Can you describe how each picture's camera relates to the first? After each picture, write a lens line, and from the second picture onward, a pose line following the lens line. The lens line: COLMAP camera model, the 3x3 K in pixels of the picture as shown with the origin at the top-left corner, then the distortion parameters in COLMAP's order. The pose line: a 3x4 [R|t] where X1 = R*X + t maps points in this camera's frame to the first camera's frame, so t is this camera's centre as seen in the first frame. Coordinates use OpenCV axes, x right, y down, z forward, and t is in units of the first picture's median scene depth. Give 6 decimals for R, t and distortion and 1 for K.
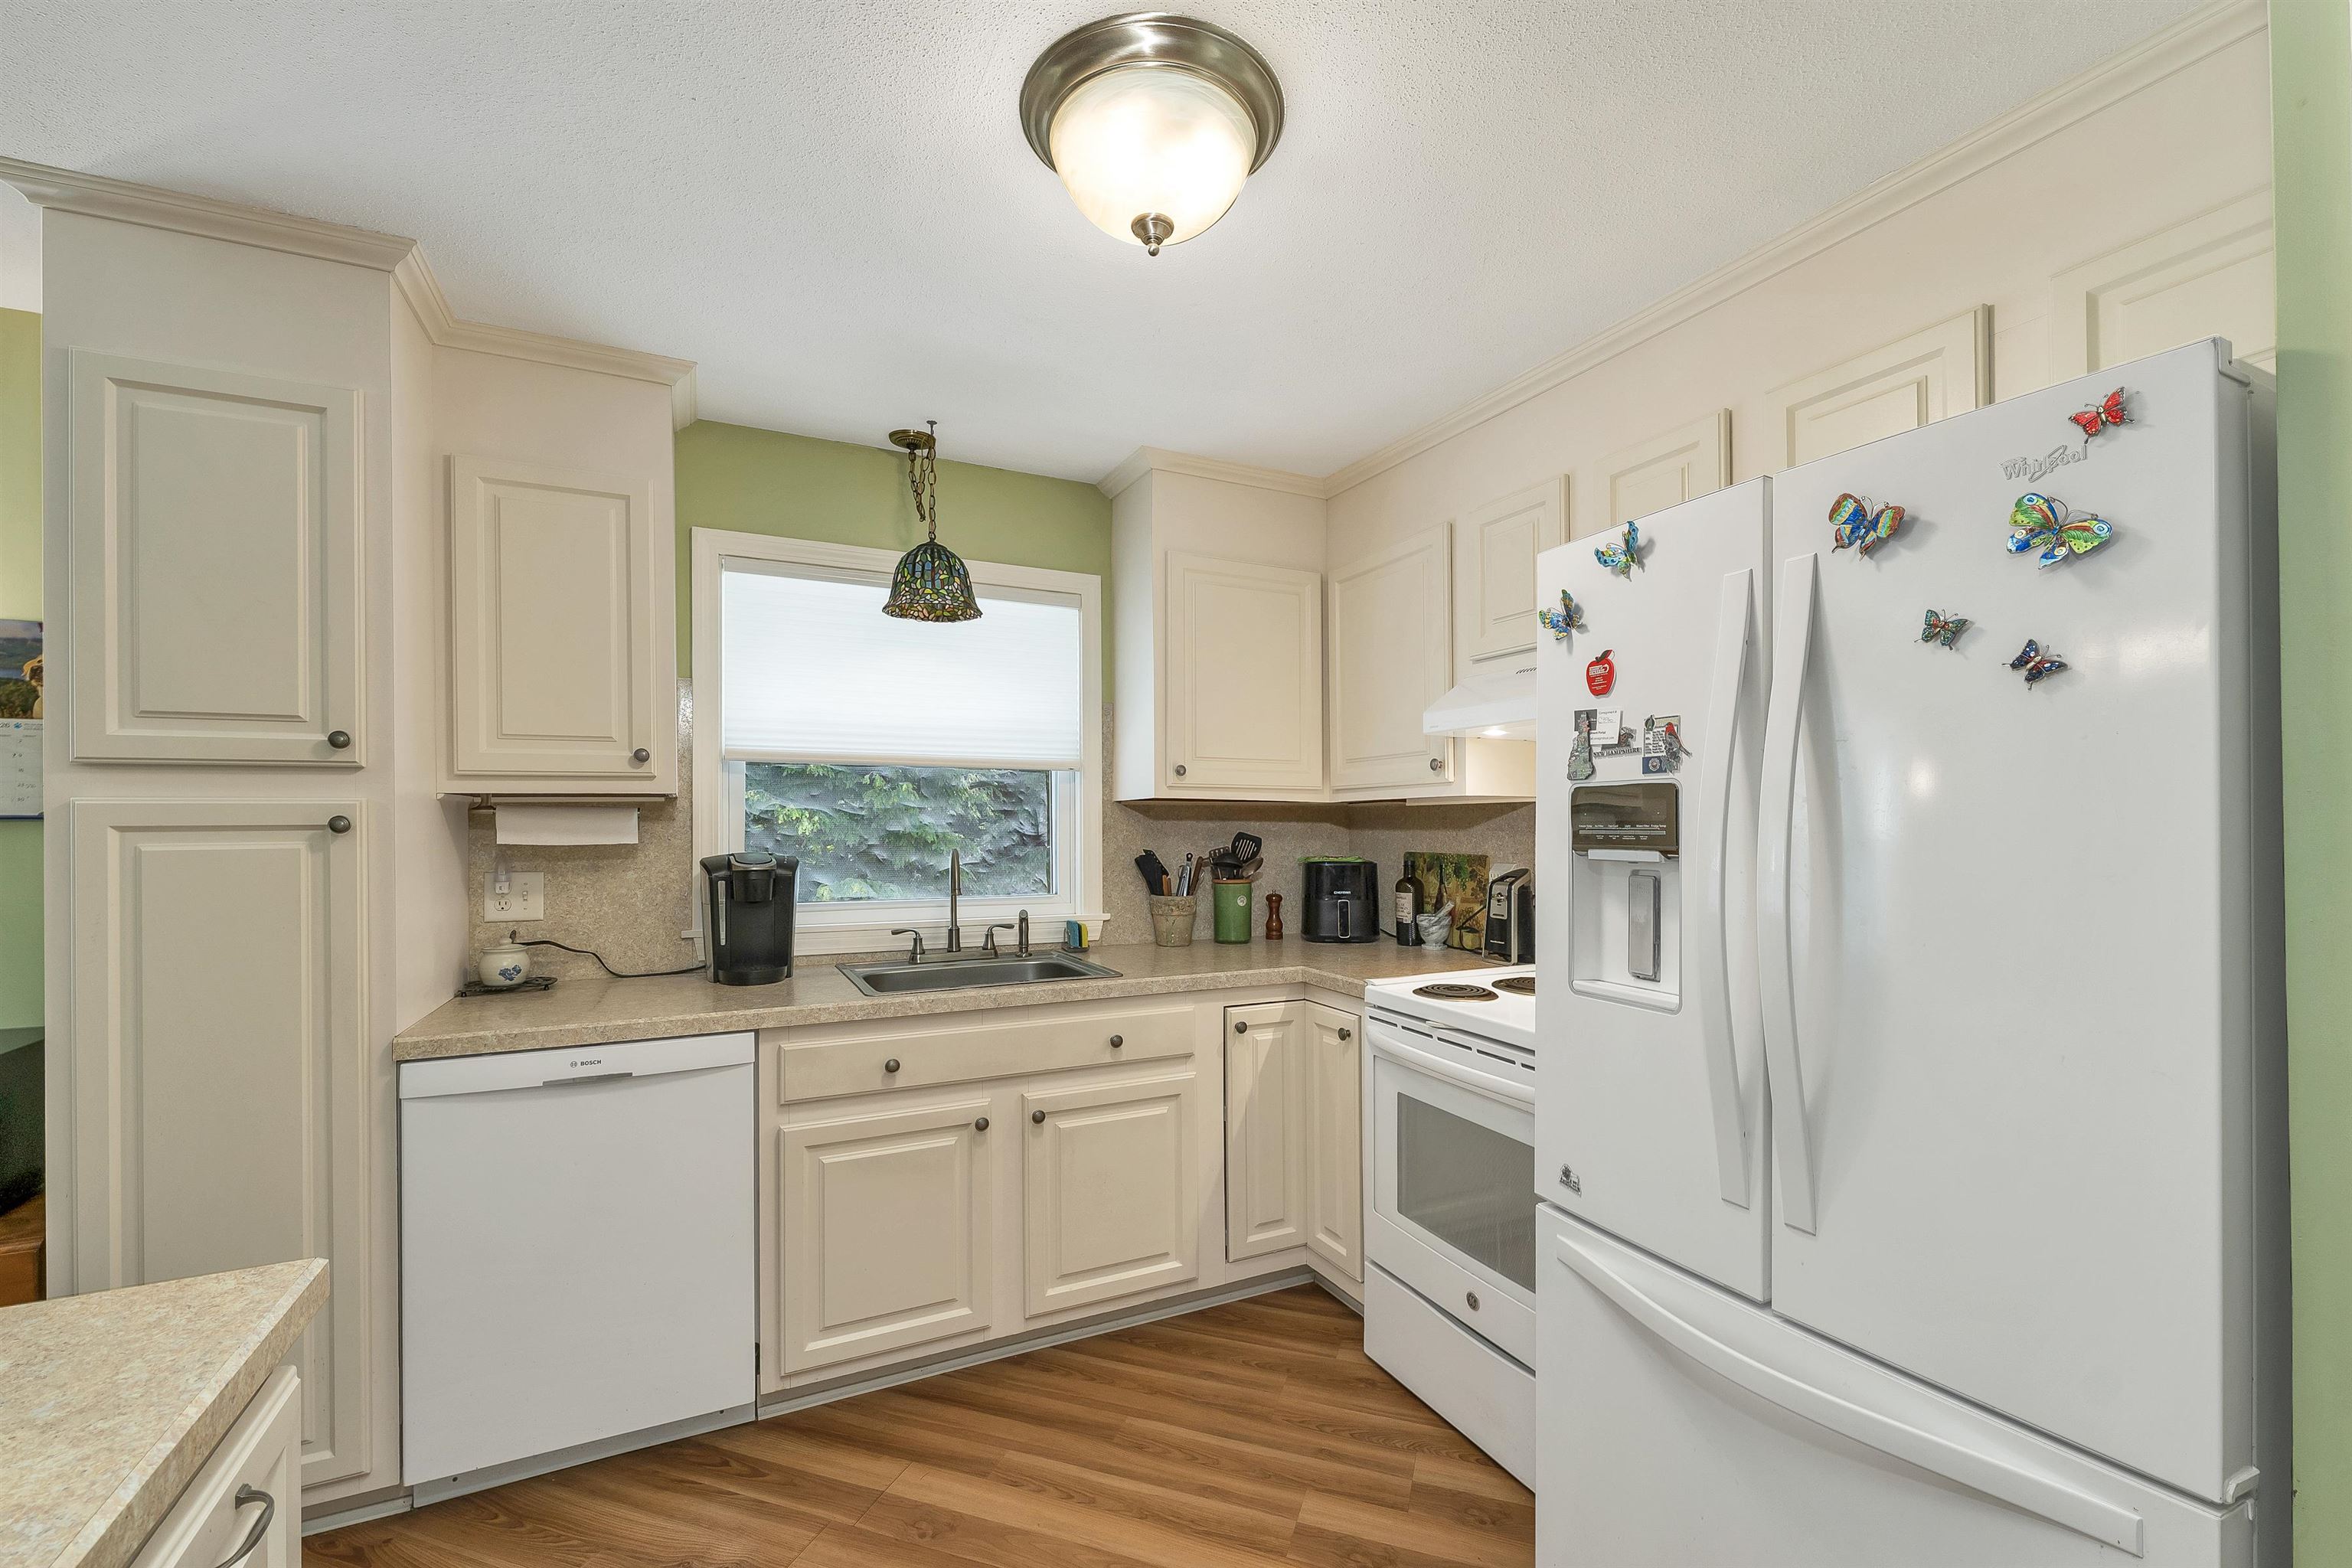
lens RADIAL K [[953.0, 0, 1167.1], [0, 953.0, 821.9], [0, 0, 1]] dist [0.000049, 0.001265]
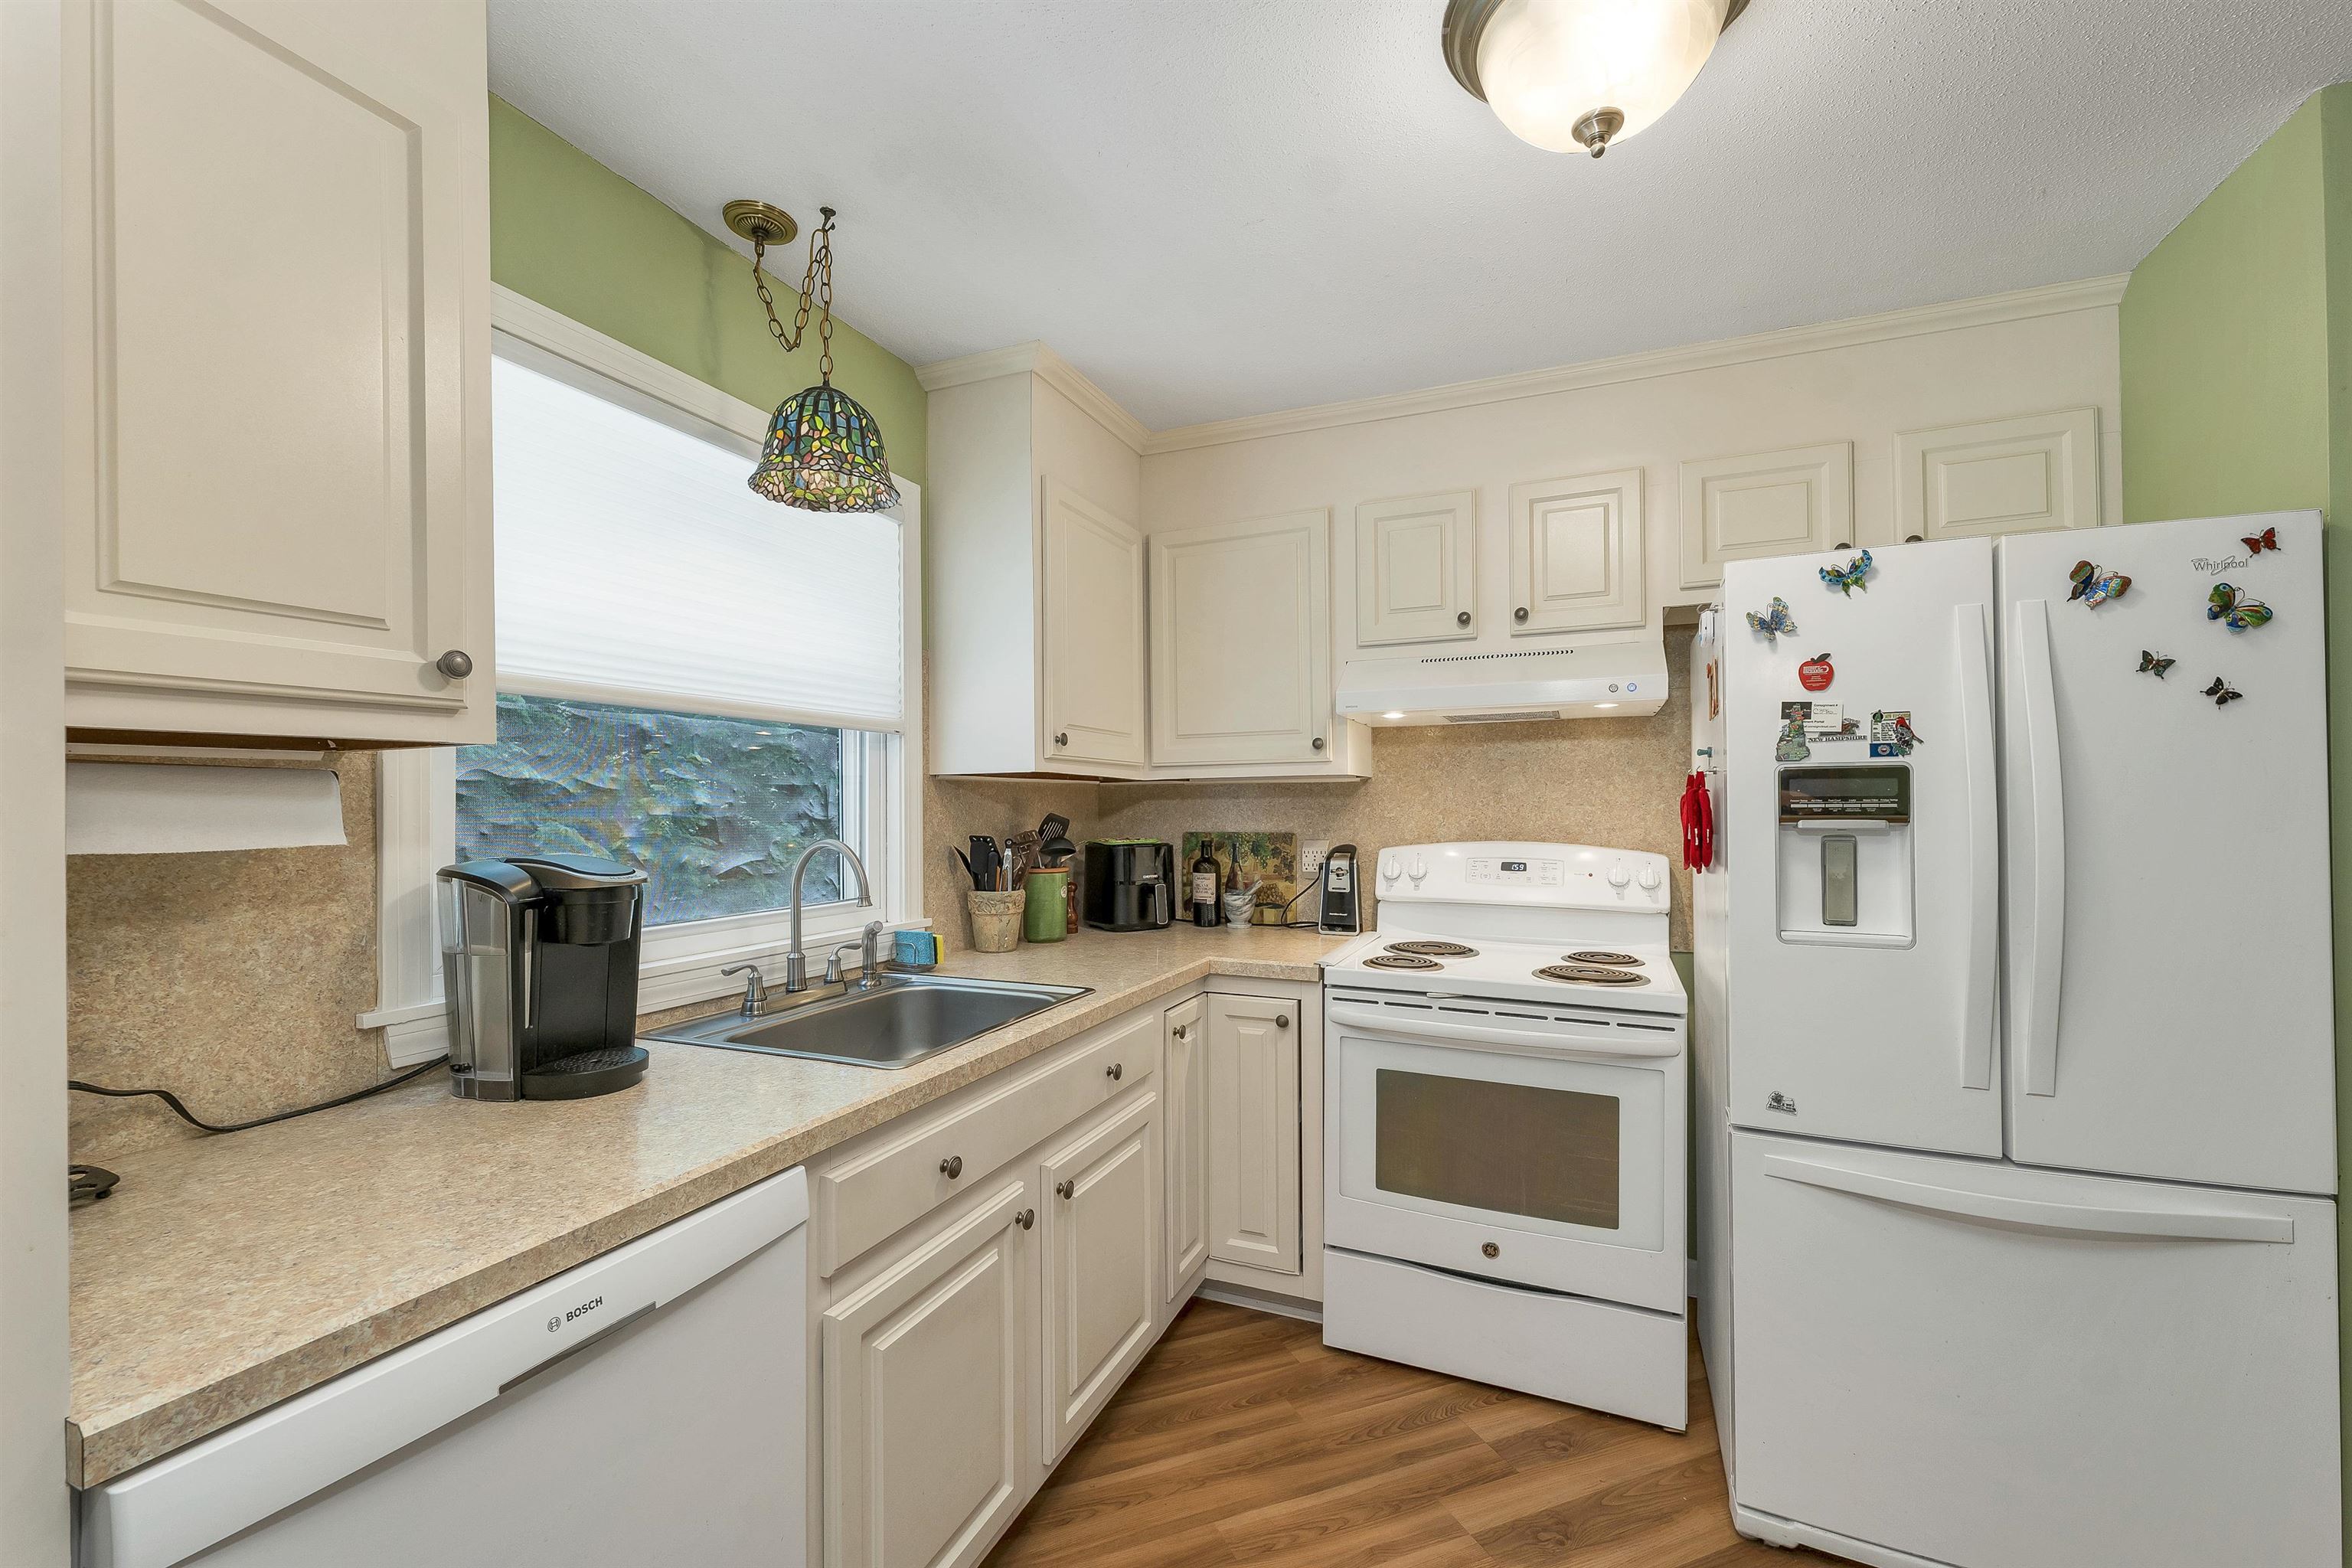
lens RADIAL K [[953.0, 0, 1174.5], [0, 953.0, 799.5], [0, 0, 1]] dist [0.000049, 0.001265]
pose [[0.763270, -0.000094, 0.646080, -0.622419], [0.003728, 0.999984, -0.004260, 0.003878], [-0.646069, 0.005660, 0.763258, 0.408191]]
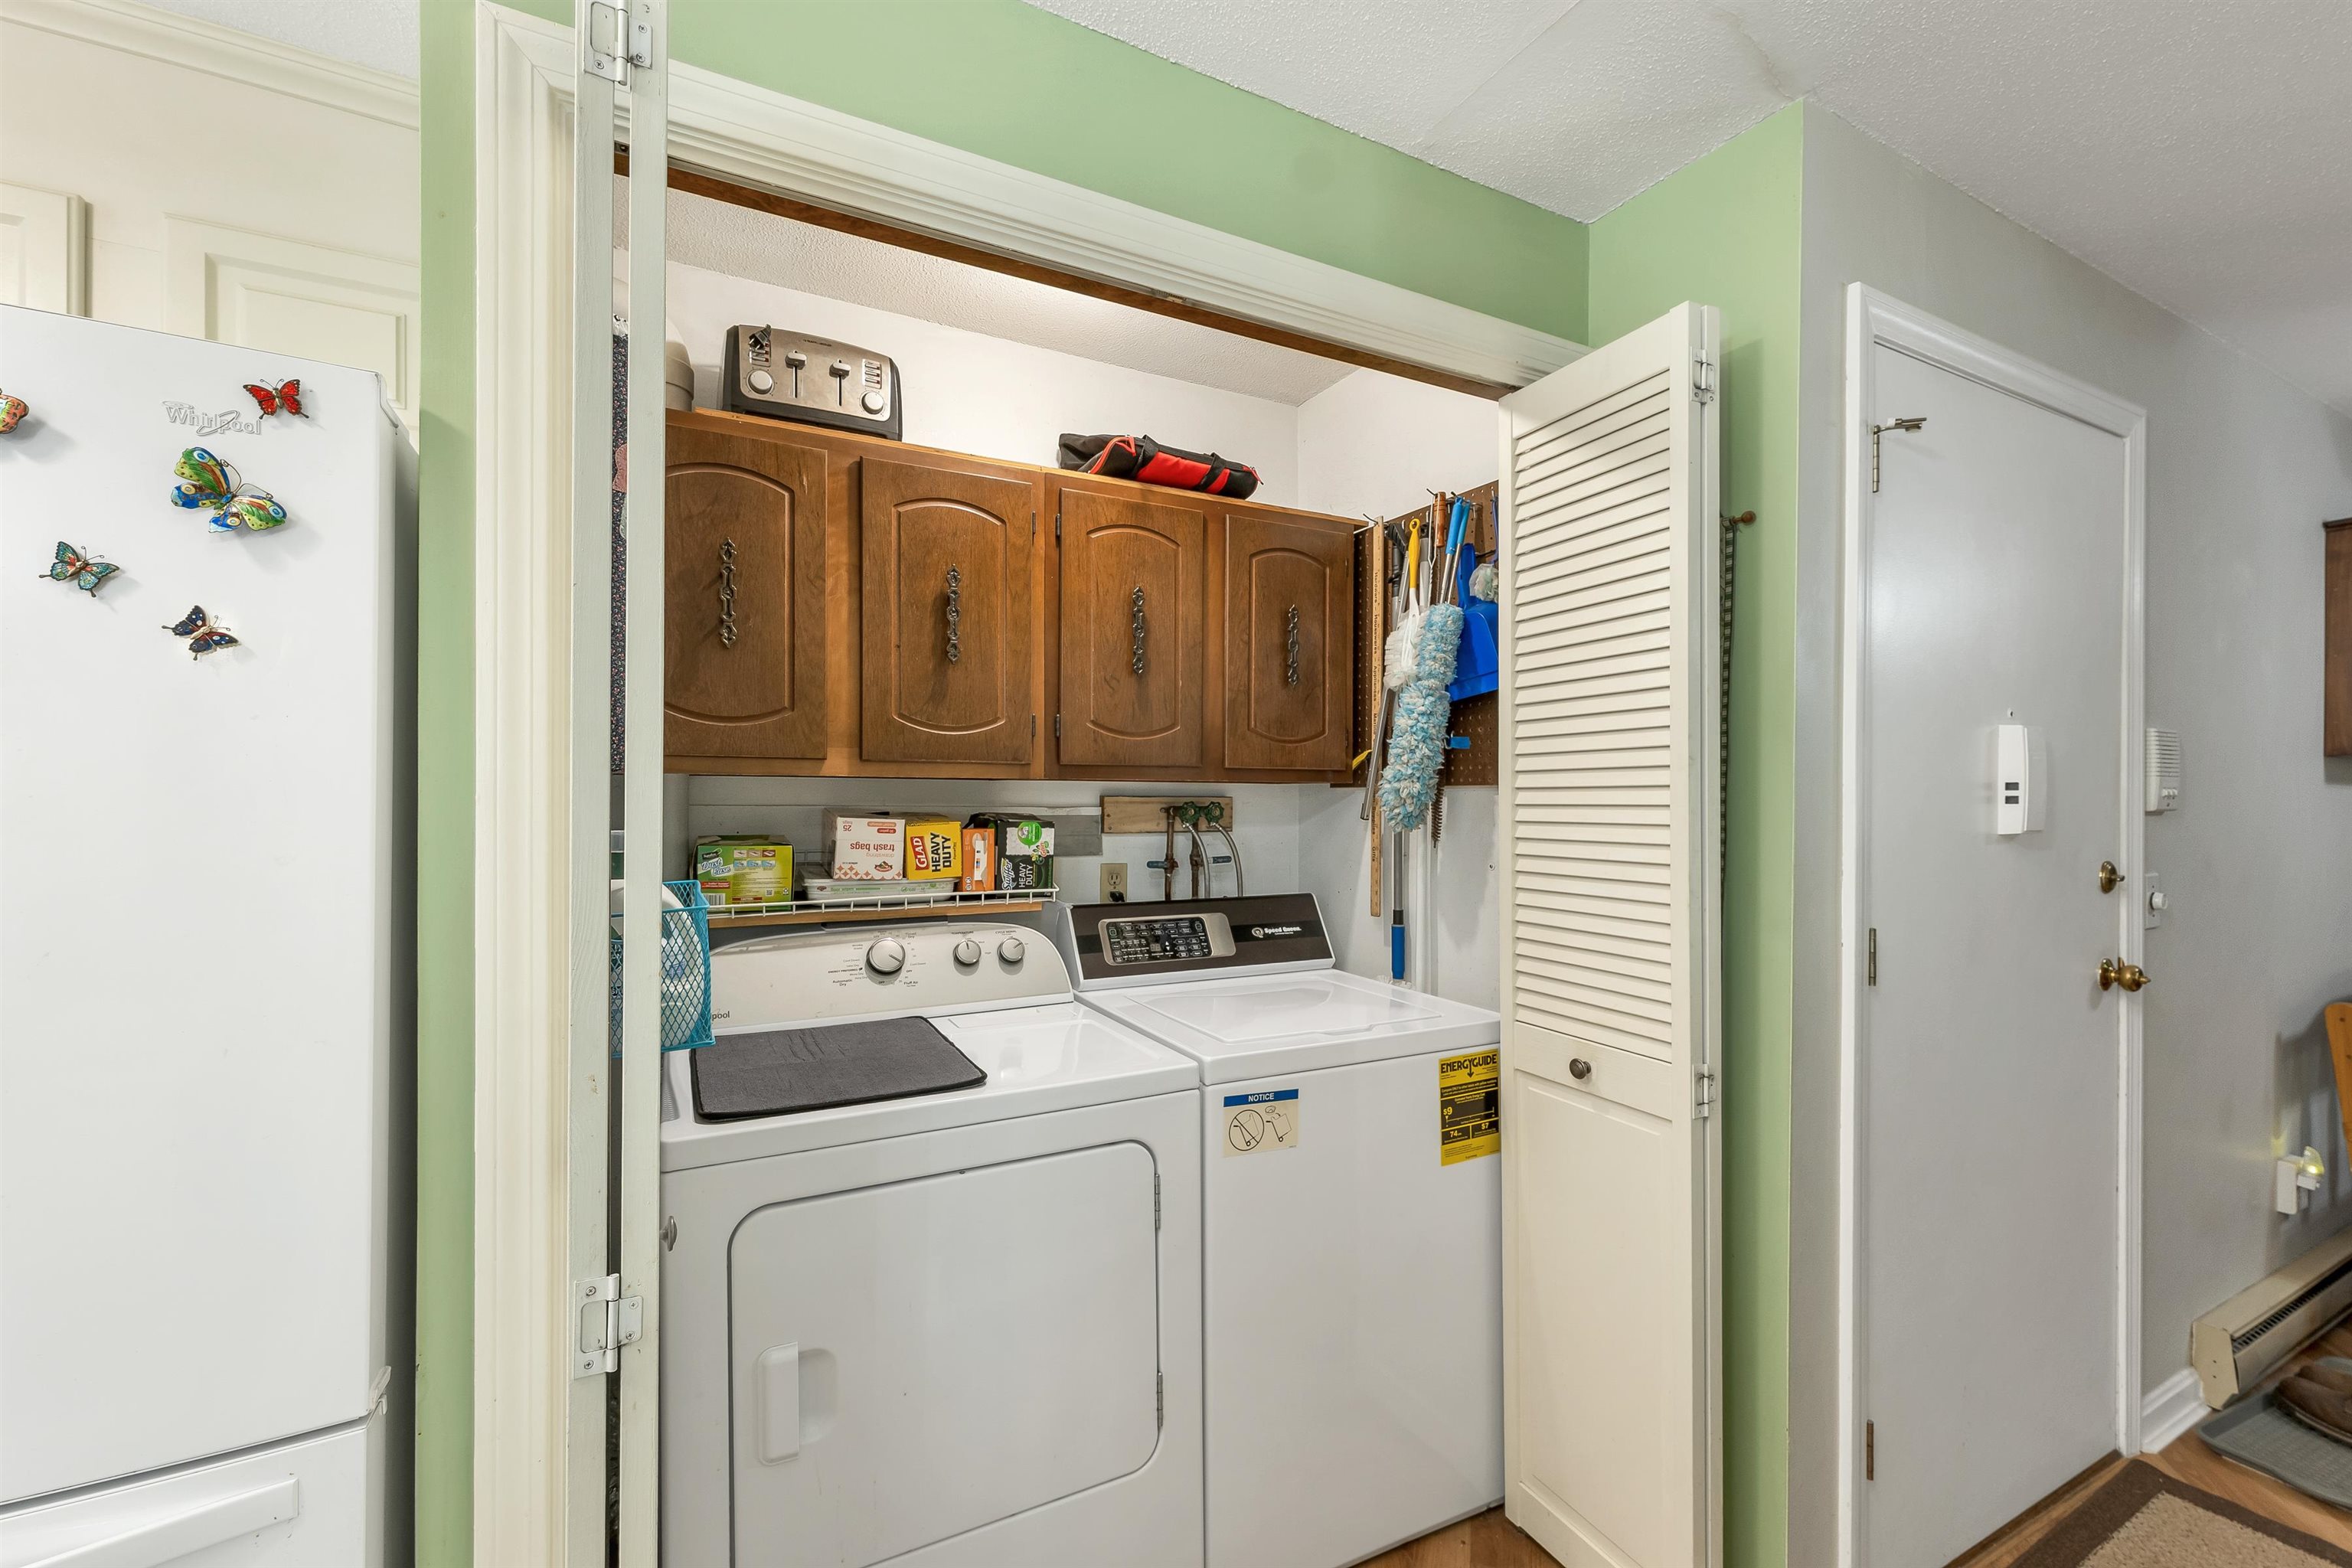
lens RADIAL K [[953.0, 0, 1179.3], [0, 953.0, 799.5], [0, 0, 1]] dist [0.000049, 0.001265]
pose [[-0.023995, 0.008966, 0.999672, -0.015867], [-0.004389, 0.999949, -0.009074, -0.000069], [-0.999702, -0.004606, -0.023954, 0.033282]]
